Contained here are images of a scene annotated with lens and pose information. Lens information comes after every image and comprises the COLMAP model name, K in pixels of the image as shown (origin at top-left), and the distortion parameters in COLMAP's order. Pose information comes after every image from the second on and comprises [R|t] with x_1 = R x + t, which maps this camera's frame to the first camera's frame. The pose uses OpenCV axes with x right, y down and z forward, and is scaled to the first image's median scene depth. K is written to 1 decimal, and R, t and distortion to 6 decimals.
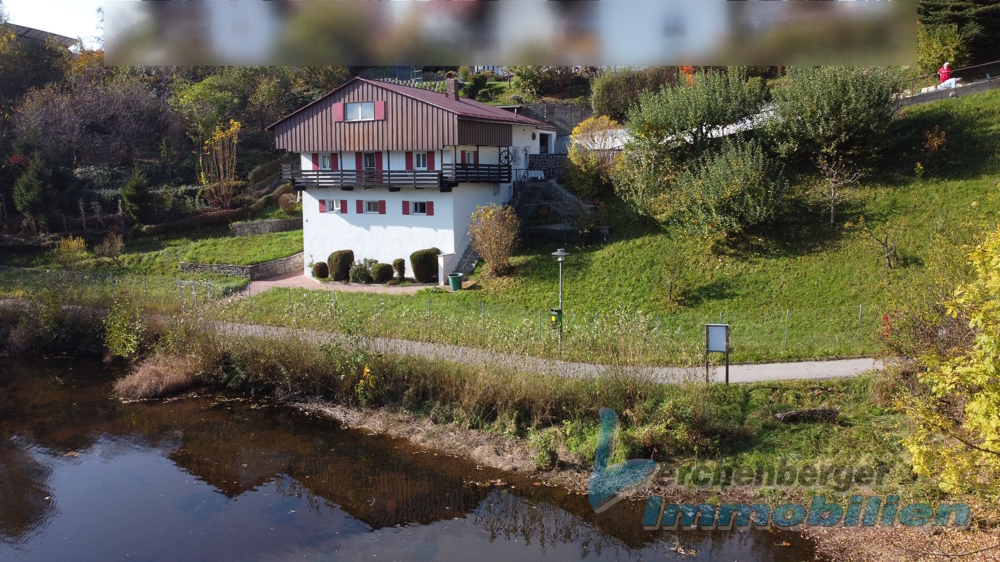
lens RADIAL K [[757.9, 0, 504.0], [0, 757.9, 283.4], [0, 0, 1]] dist [0.002040, -0.006096]
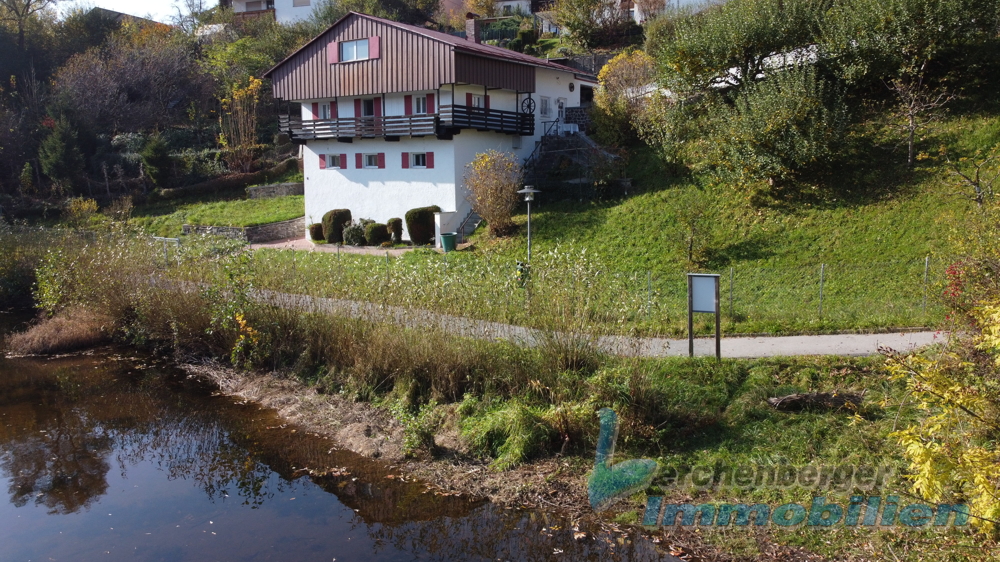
lens RADIAL K [[757.9, 0, 504.0], [0, 757.9, 283.4], [0, 0, 1]] dist [0.002040, -0.006096]
pose [[0.988519, 0.021061, -0.149622, 0.119345], [-0.020912, 0.999778, 0.002573, 0.038525], [0.149643, 0.000586, 0.988740, 0.151801]]
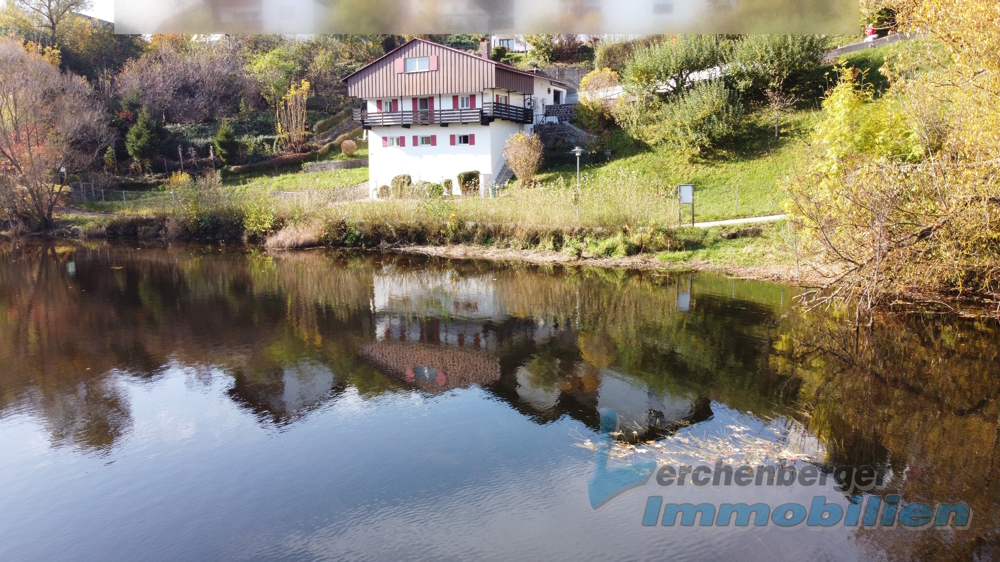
lens RADIAL K [[757.9, 0, 504.0], [0, 757.9, 283.4], [0, 0, 1]] dist [0.002040, -0.006096]
pose [[0.999975, -0.006819, 0.002064, -0.047548], [0.006818, 0.999977, 0.000503, 0.145216], [-0.002067, -0.000488, 0.999998, -0.288322]]
